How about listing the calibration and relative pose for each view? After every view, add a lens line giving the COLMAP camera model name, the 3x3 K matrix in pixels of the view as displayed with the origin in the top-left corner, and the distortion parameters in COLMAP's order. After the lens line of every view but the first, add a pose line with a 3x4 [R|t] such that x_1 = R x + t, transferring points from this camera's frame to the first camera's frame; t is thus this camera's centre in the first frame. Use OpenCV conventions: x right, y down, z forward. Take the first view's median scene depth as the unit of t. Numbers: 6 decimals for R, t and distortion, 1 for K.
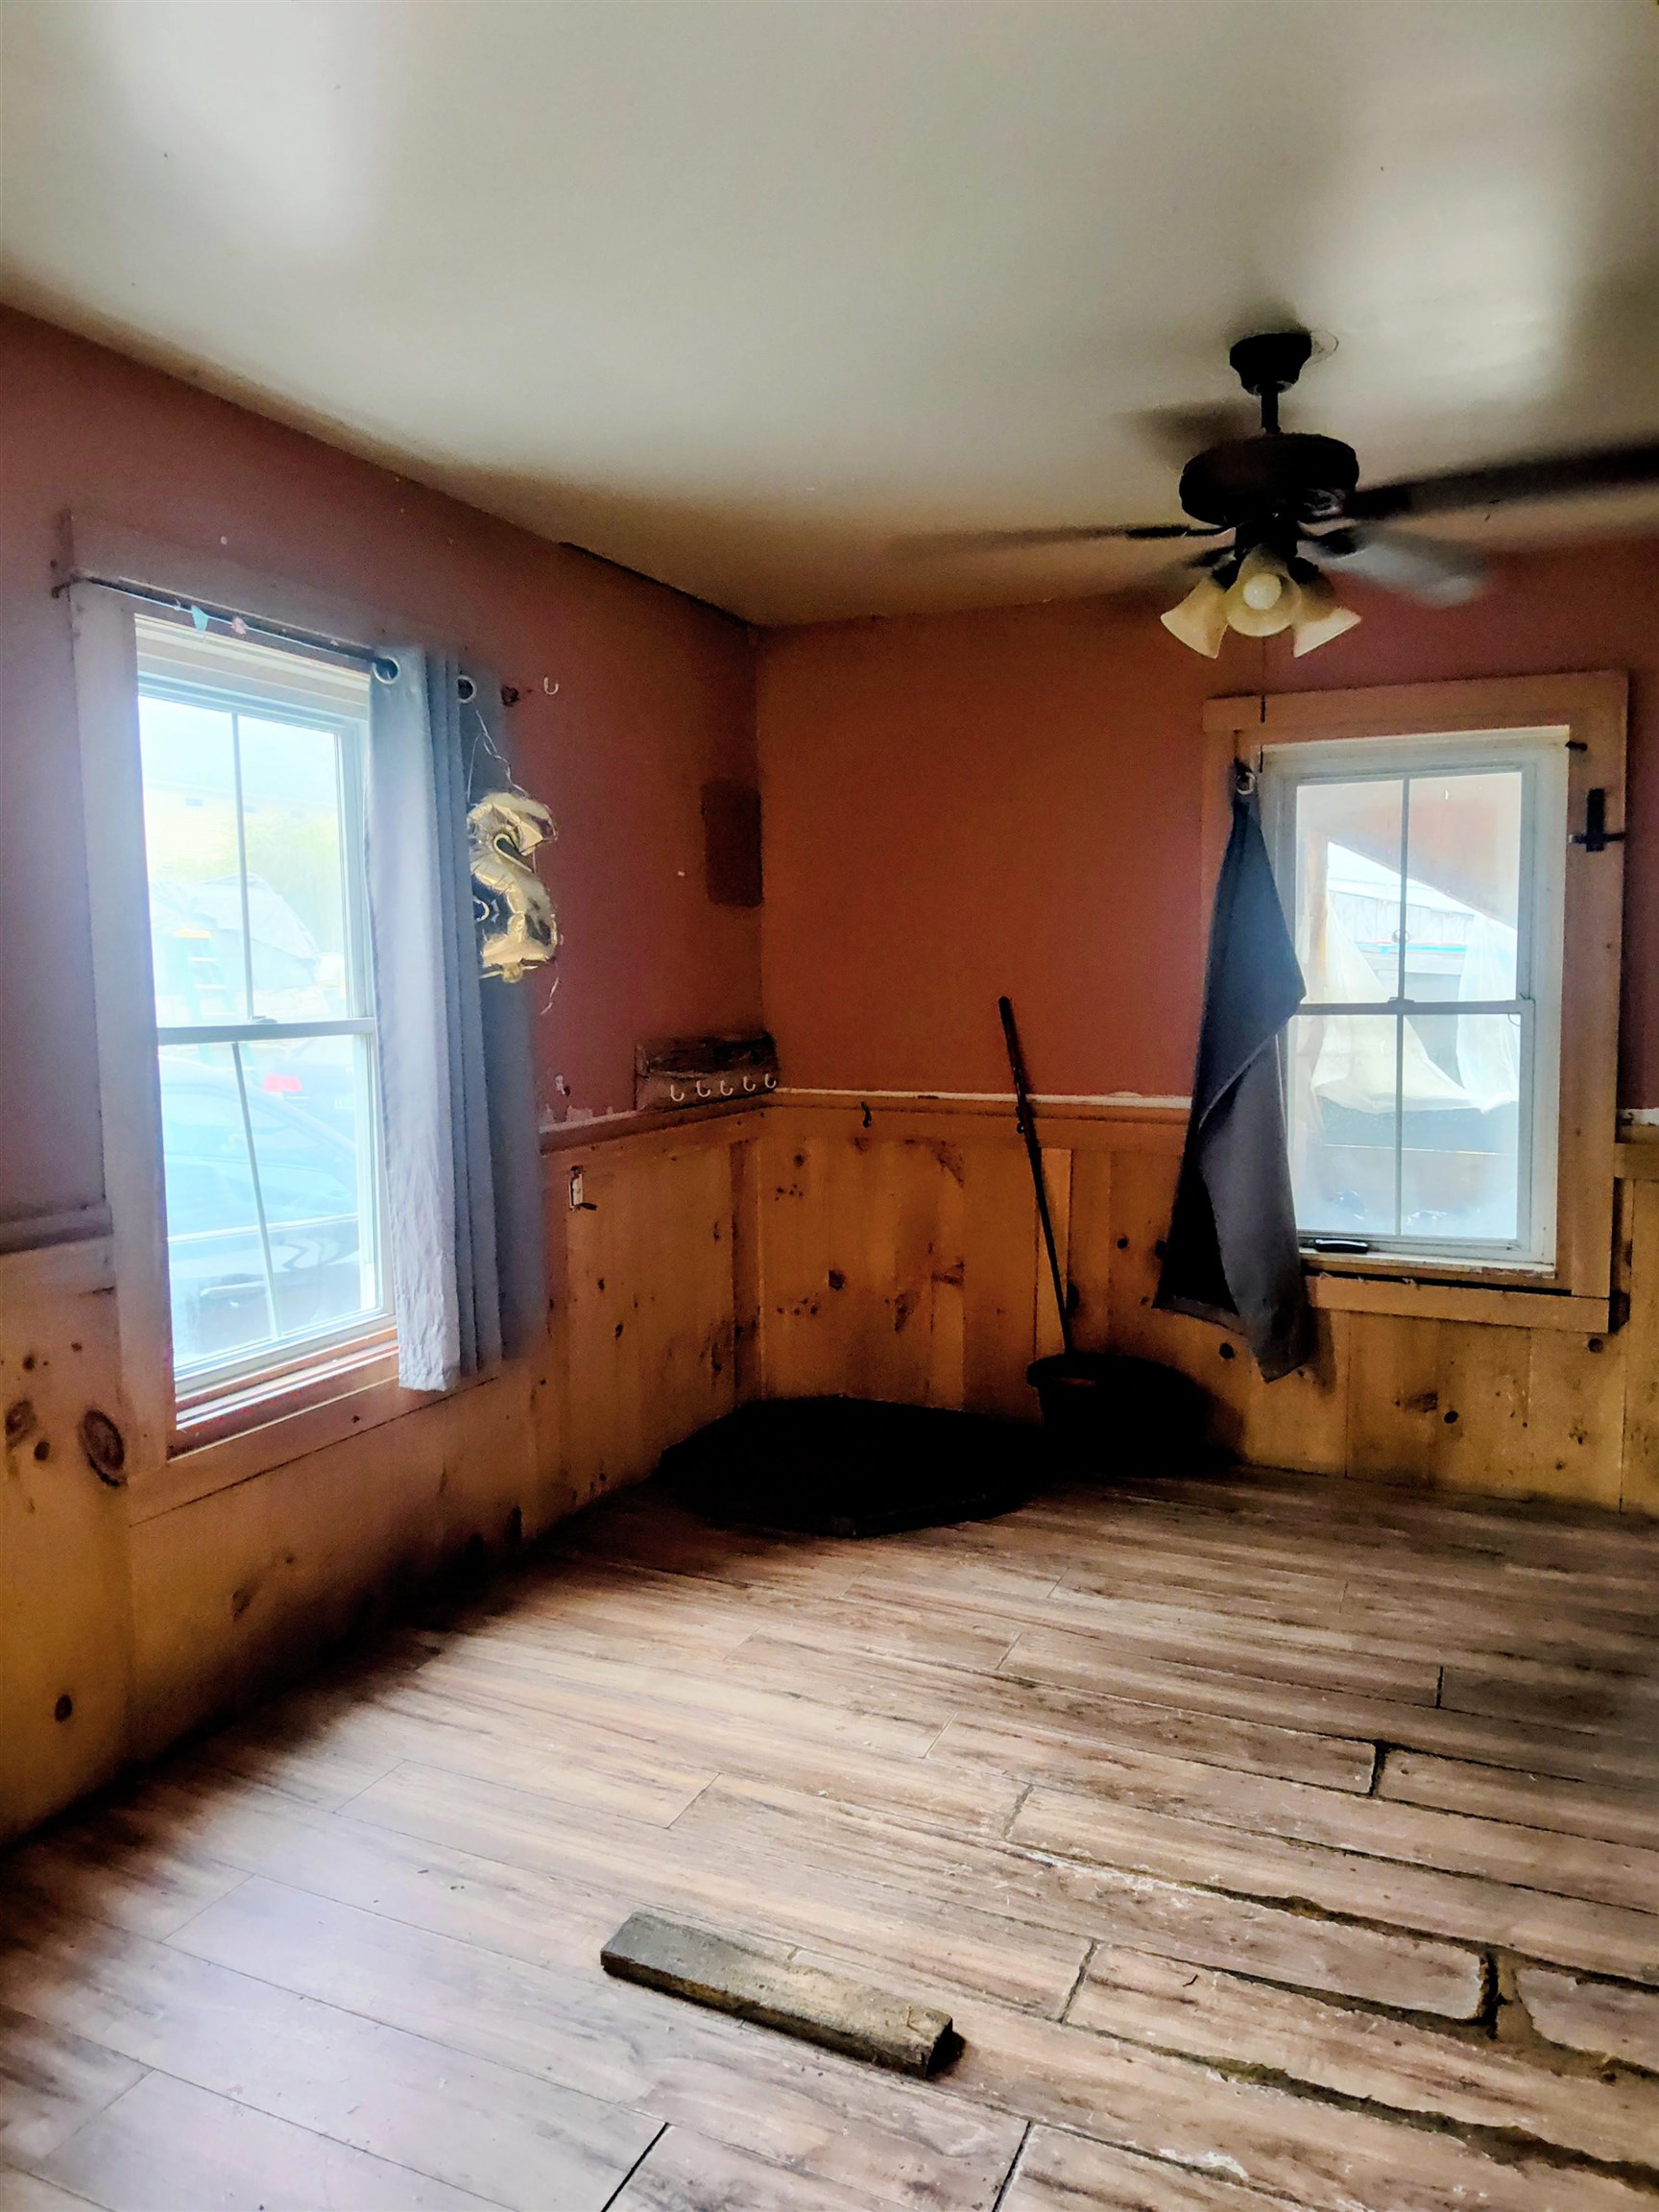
lens RADIAL K [[1511.4, 0, 842.8], [0, 1511.4, 1117.4], [0, 0, 1]] dist [0.011587, -0.003984]
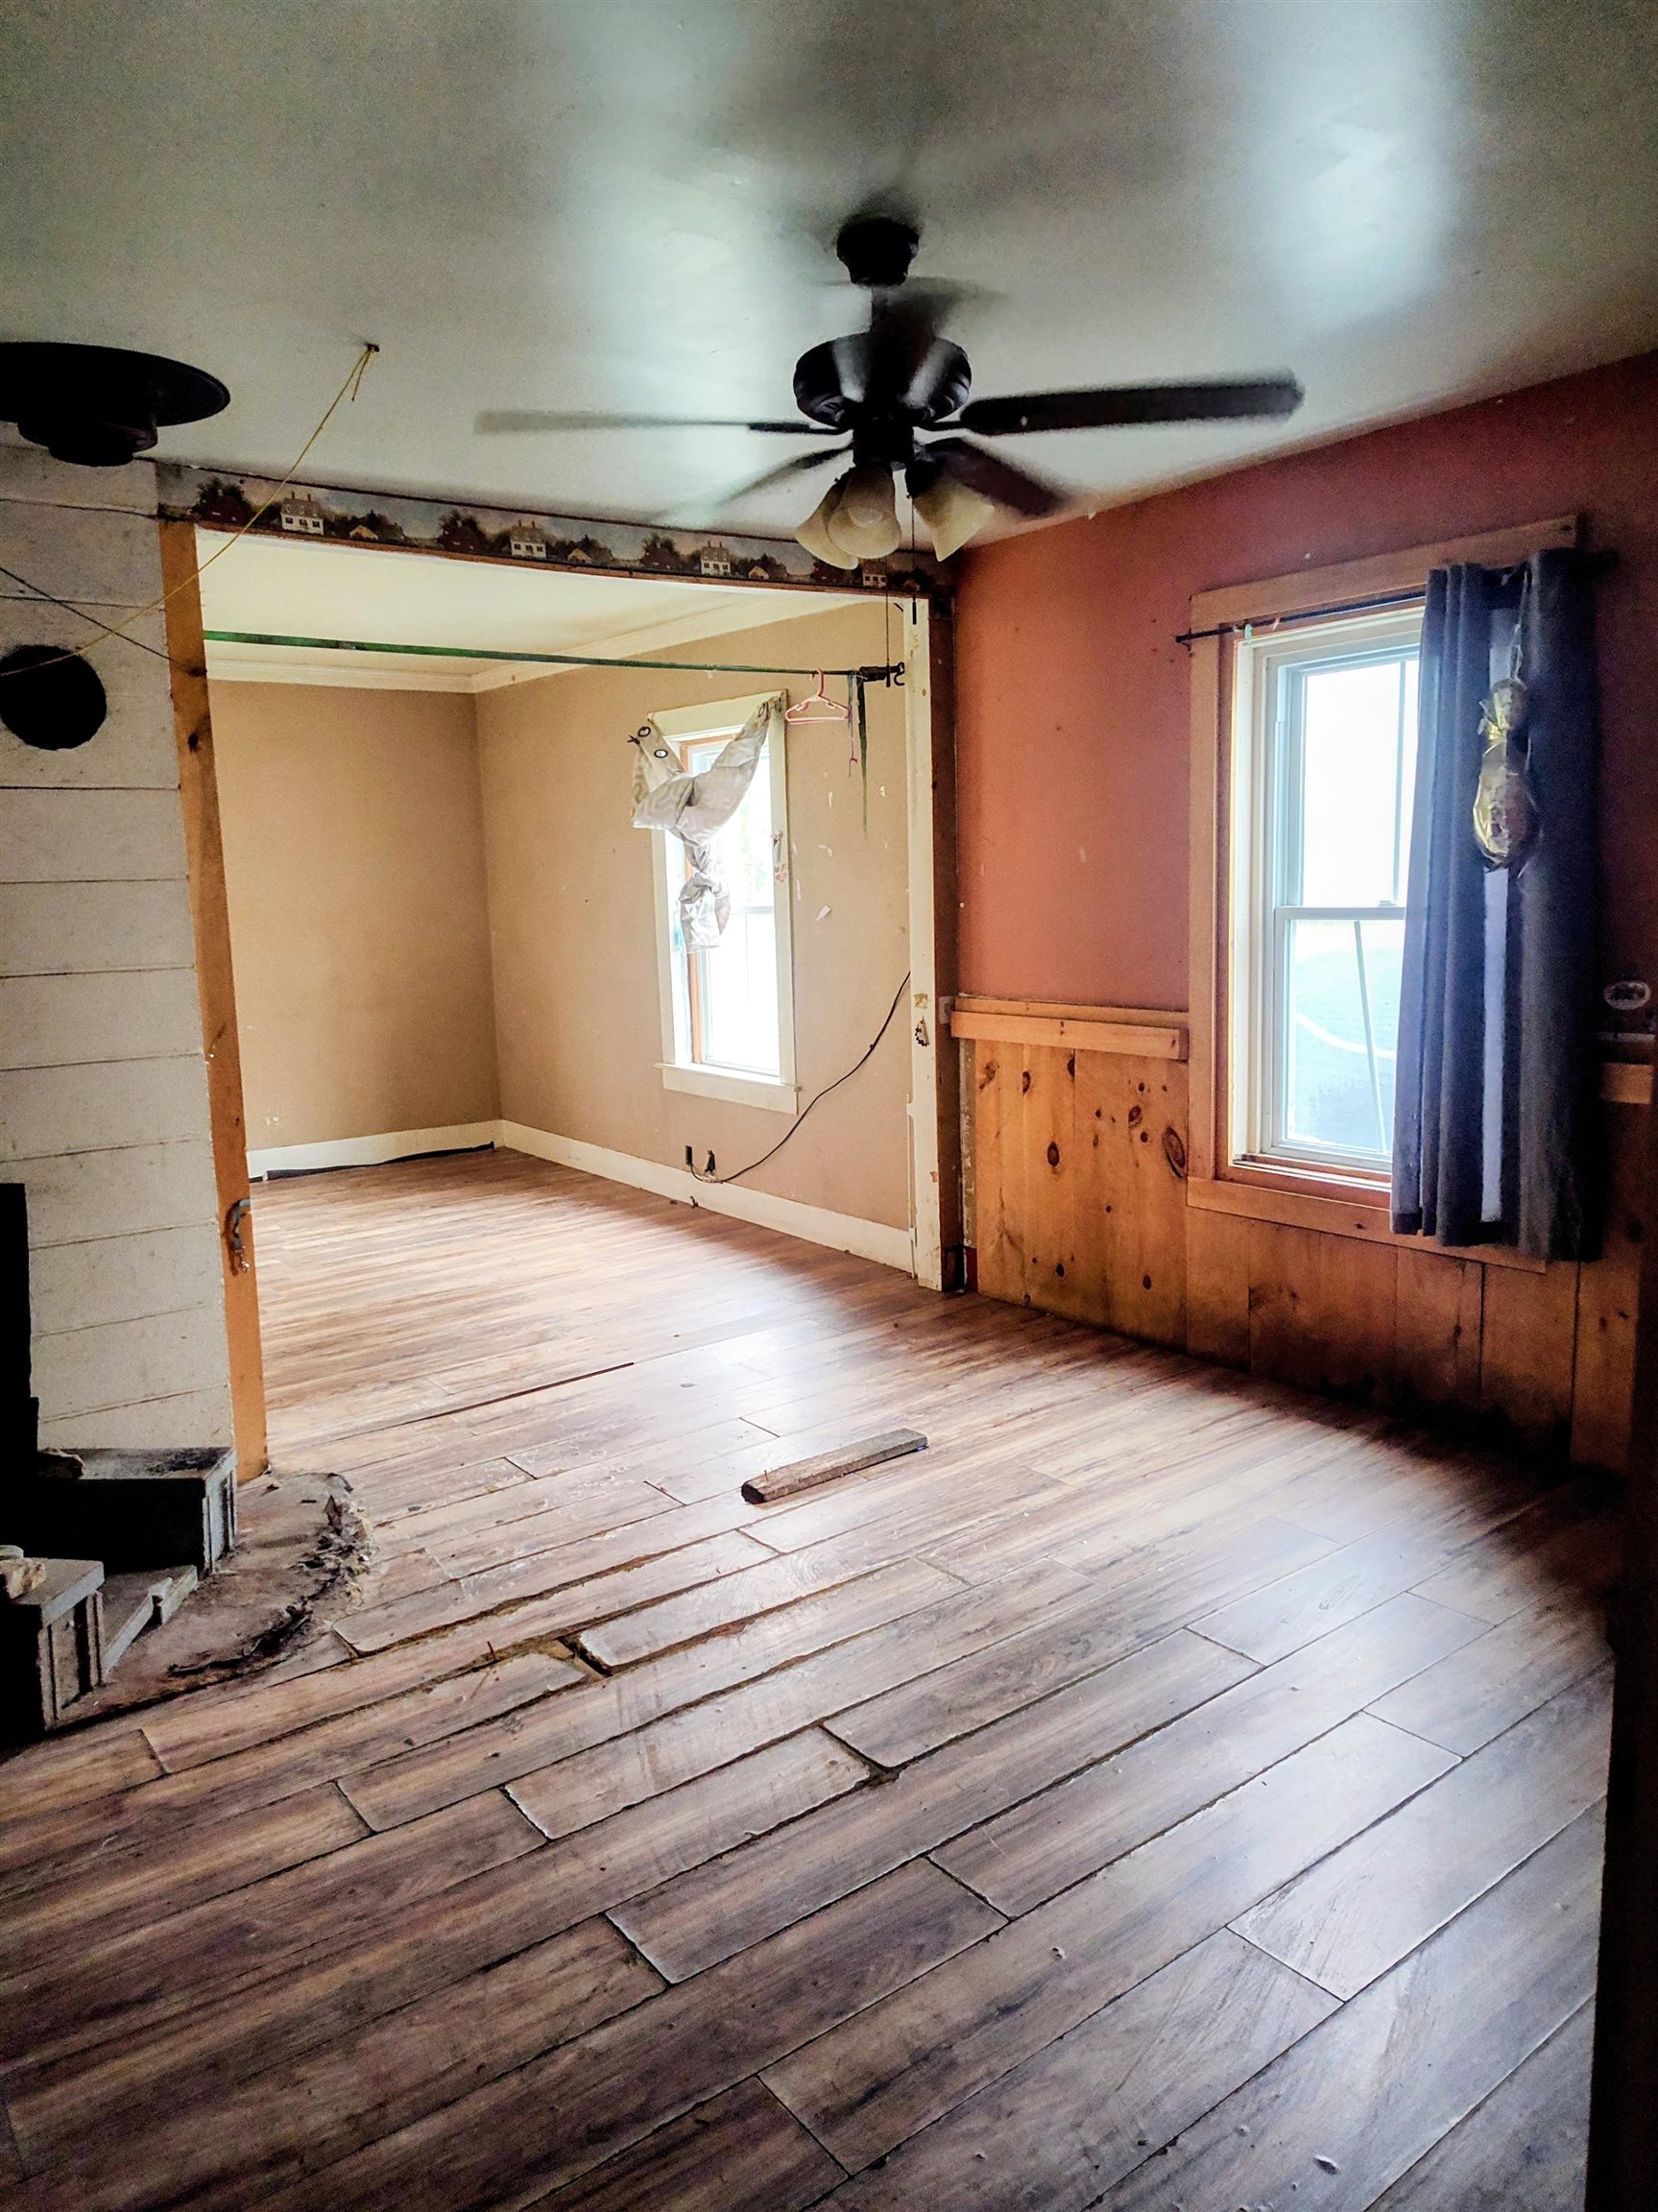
lens RADIAL K [[1511.4, 0, 842.3], [0, 1511.4, 1117.4], [0, 0, 1]] dist [0.011587, -0.003984]
pose [[-0.474680, 0.155124, -0.866380, 1.141453], [-0.055300, 0.977145, 0.205254, -0.146691], [0.878419, 0.145341, -0.455253, 1.411104]]
